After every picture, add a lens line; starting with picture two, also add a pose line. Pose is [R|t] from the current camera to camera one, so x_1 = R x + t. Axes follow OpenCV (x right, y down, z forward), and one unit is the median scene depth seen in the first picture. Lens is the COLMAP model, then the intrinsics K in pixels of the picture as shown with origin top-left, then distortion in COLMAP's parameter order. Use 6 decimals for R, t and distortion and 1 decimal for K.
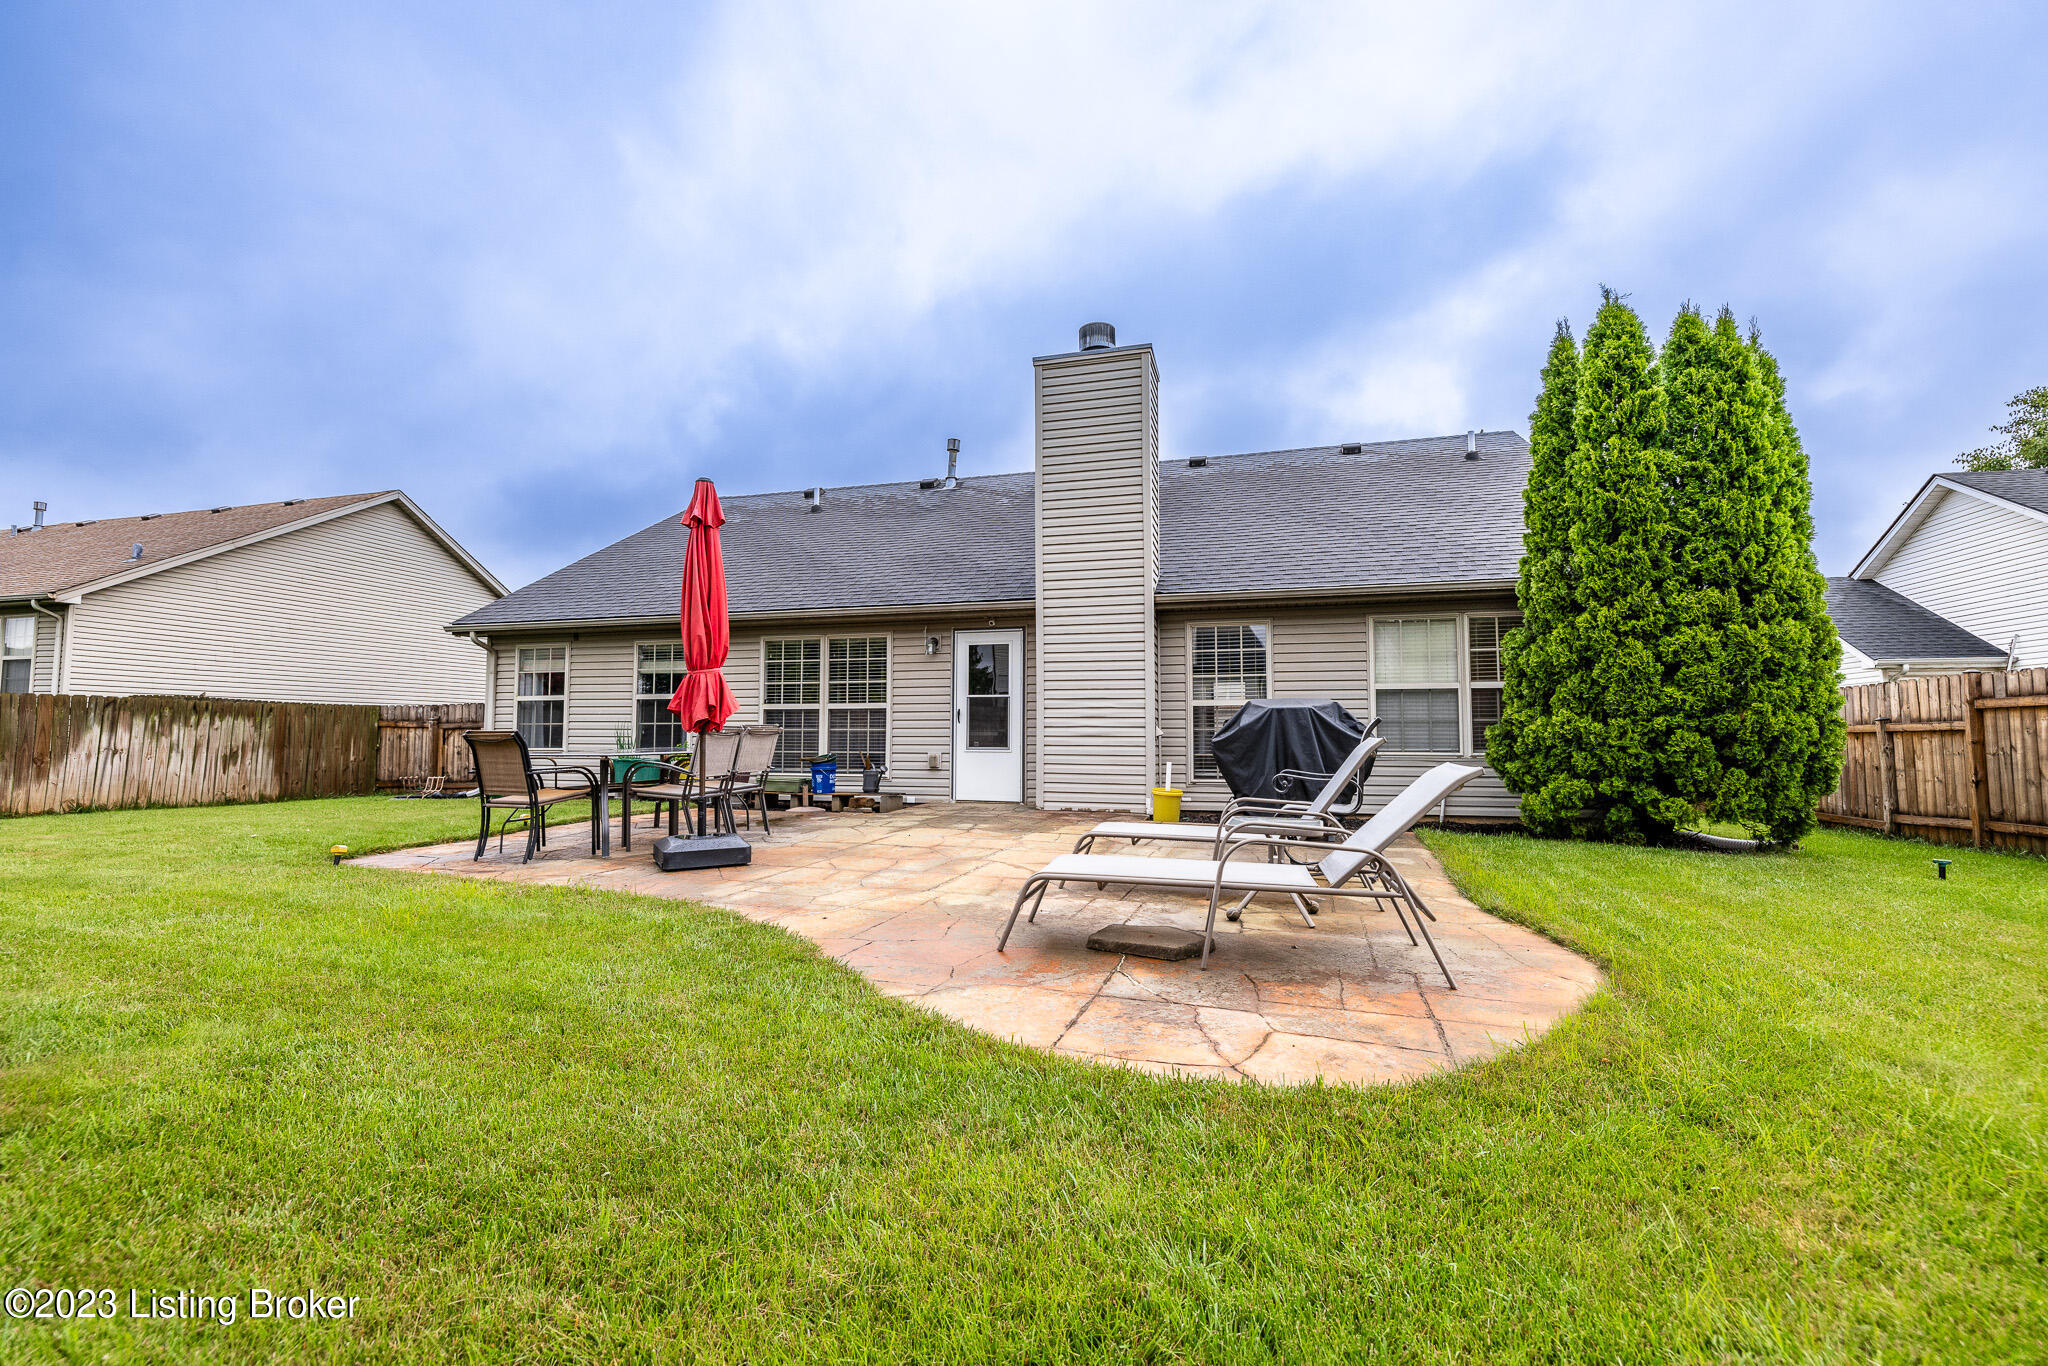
lens RADIAL K [[851.0, 0, 1024.0], [0, 851.0, 683.0], [0, 0, 1]] dist [0.001543, 0.000029]
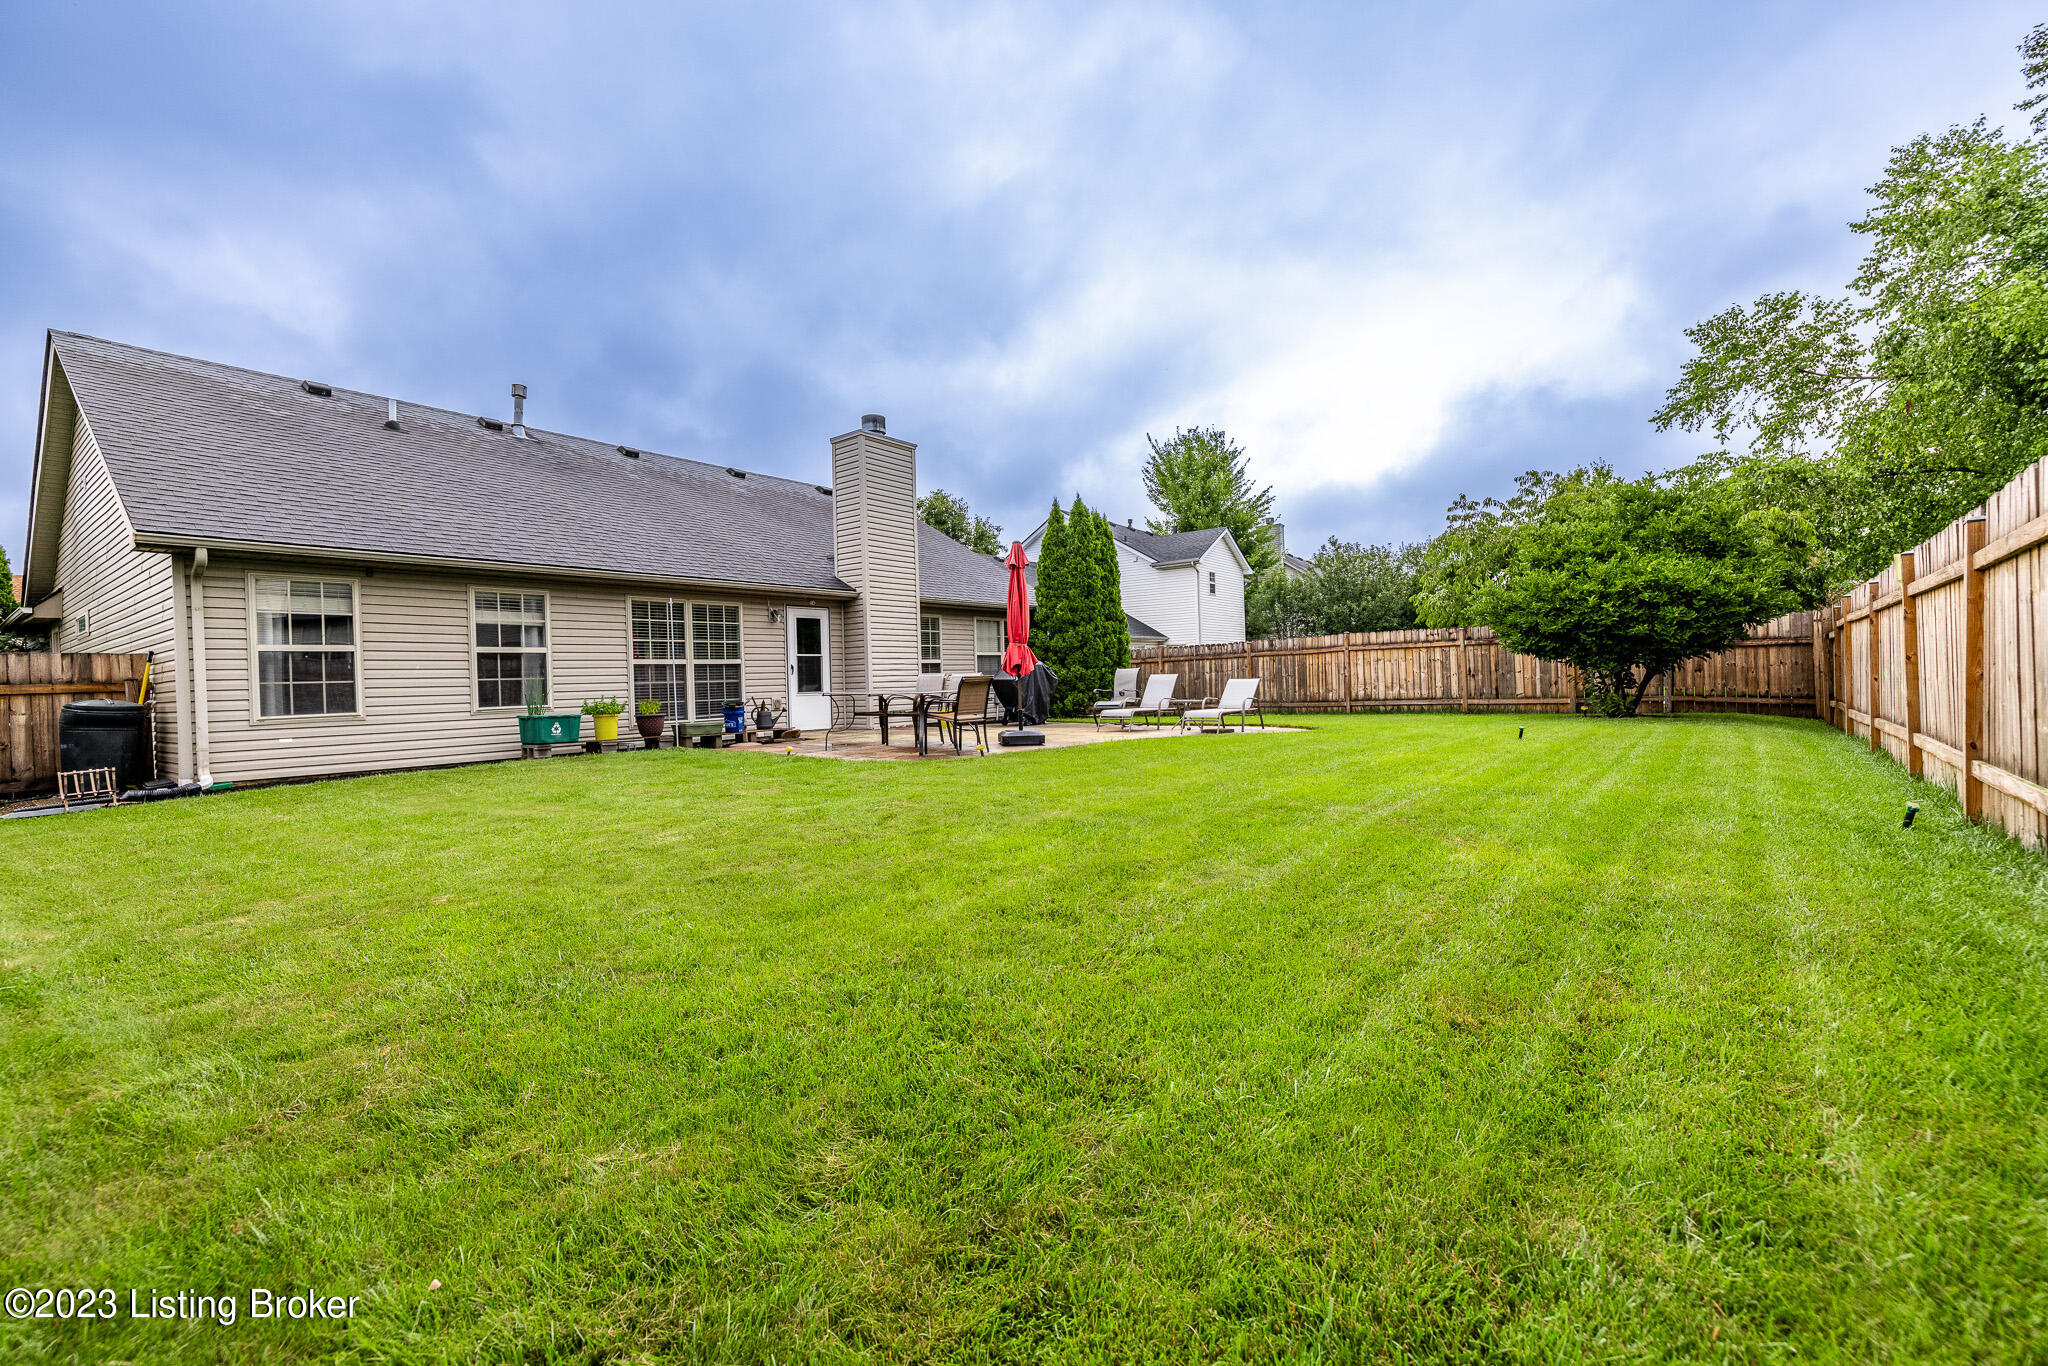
lens RADIAL K [[888.9, 0, 1024.0], [0, 888.9, 683.0], [0, 0, 1]] dist [0.000606, 0.000019]
pose [[0.359902, -0.014760, 0.932873, -1.207005], [-0.026461, 0.999311, 0.026020, 0.013038], [-0.932615, -0.034050, 0.359263, 0.141072]]
